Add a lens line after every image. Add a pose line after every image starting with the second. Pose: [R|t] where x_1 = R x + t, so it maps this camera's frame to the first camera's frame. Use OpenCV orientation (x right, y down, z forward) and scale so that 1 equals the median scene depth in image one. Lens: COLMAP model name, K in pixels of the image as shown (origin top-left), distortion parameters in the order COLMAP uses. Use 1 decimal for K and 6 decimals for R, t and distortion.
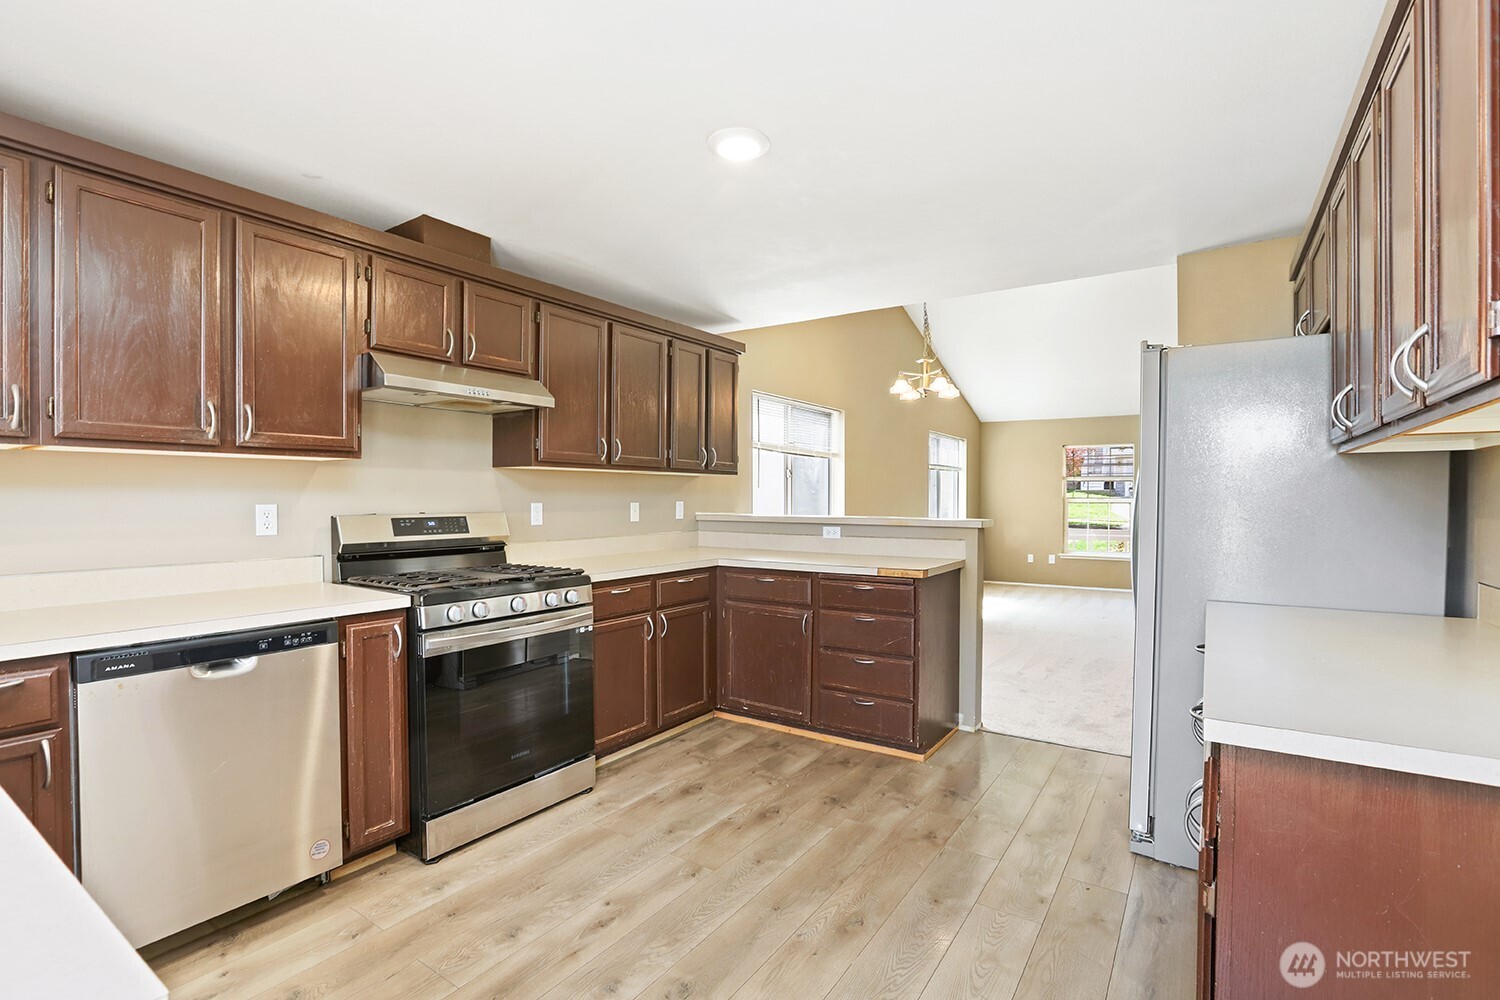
lens RADIAL K [[685.3, 0, 747.9], [0, 685.3, 499.5], [0, 0, 1]] dist [-0.045858, 0.017245]
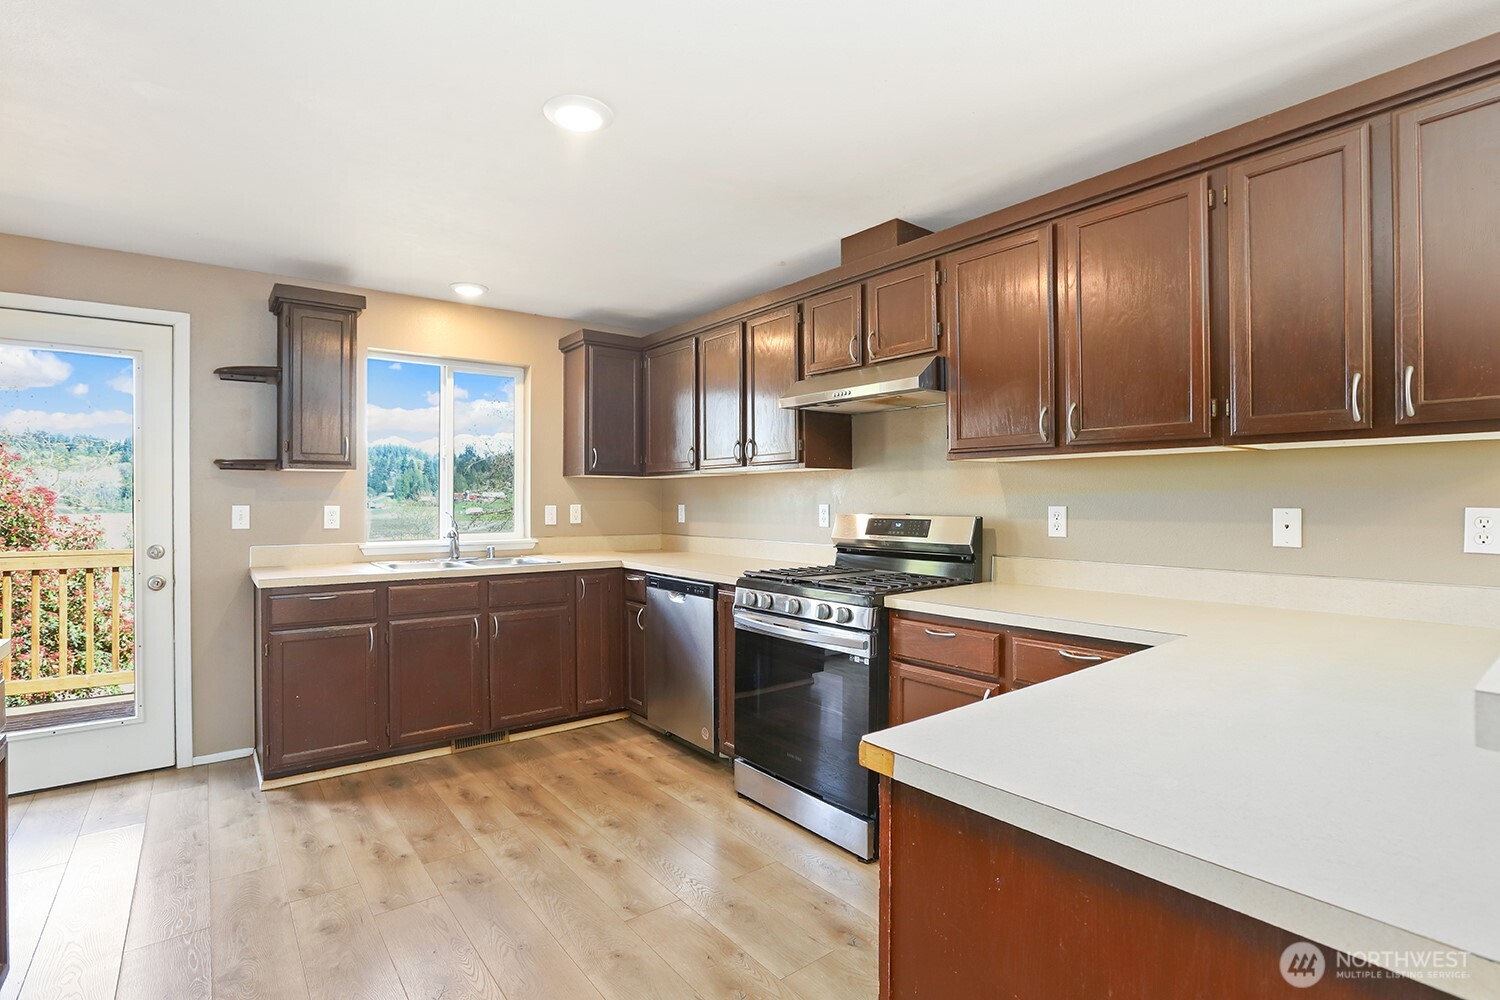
lens RADIAL K [[719.6, 0, 755.9], [0, 719.6, 499.4], [0, 0, 1]] dist [-0.033260, 0.000859]
pose [[-0.301243, -0.002383, -0.953544, 0.639046], [-0.002134, 0.999996, -0.001825, -0.000356], [0.953545, 0.001485, -0.301247, 1.176994]]
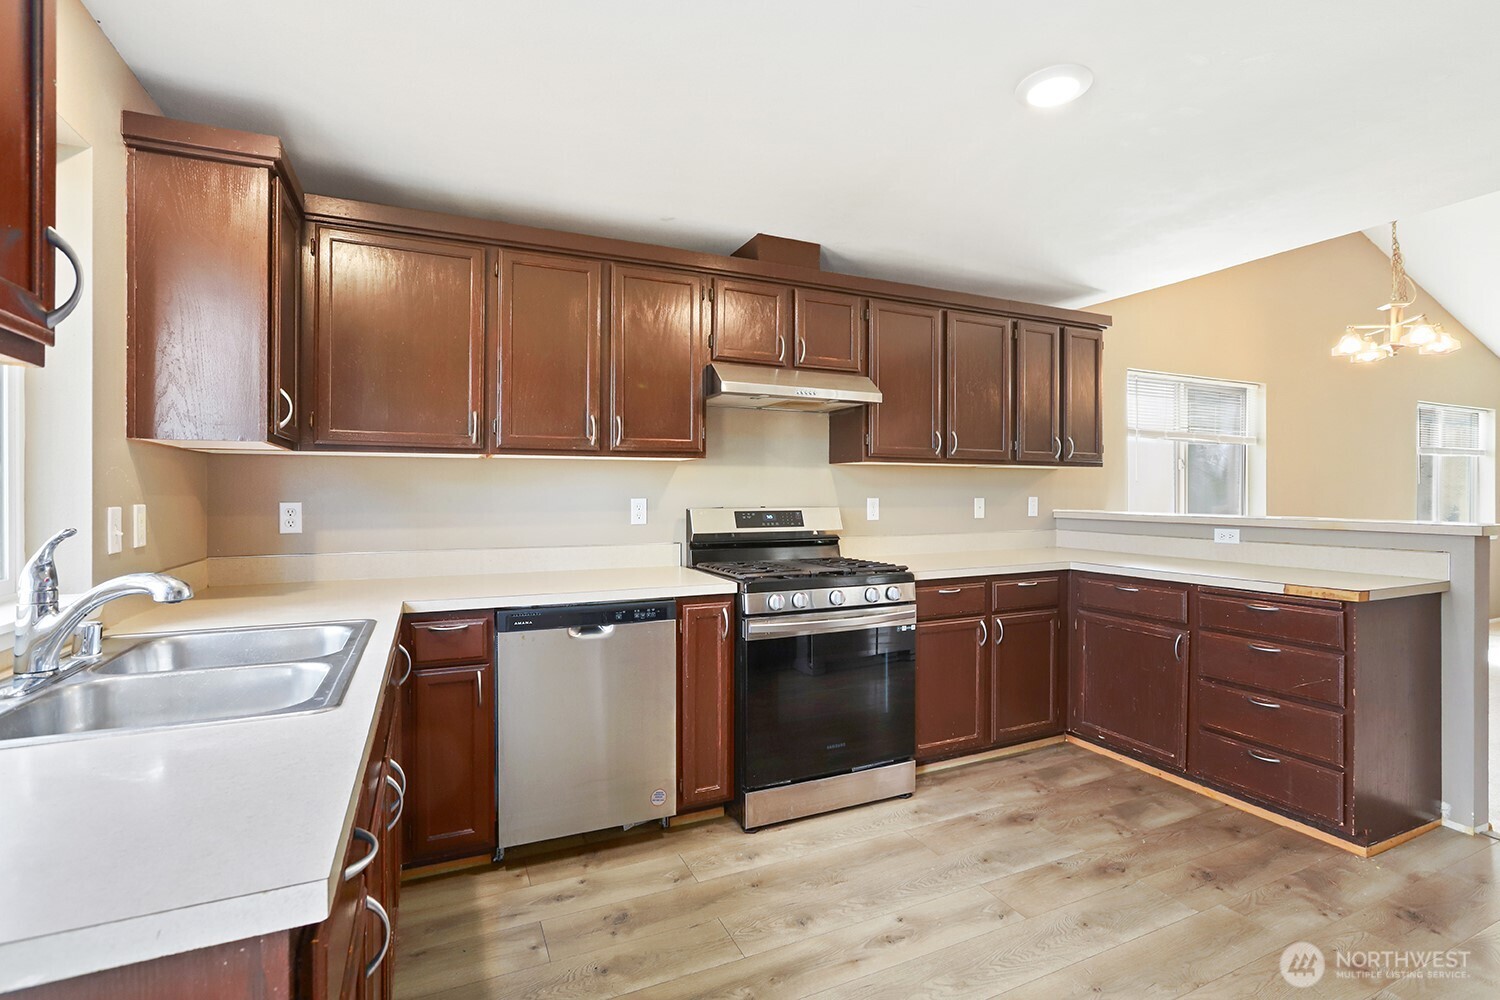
lens RADIAL K [[686.6, 0, 757.2], [0, 686.6, 487.0], [0, 0, 1]] dist [-0.044899, 0.025194]
pose [[0.857595, -0.005837, -0.514293, 0.083426], [-0.000657, 0.999922, -0.012444, 0.001488], [0.514326, 0.011010, 0.857524, 0.054713]]
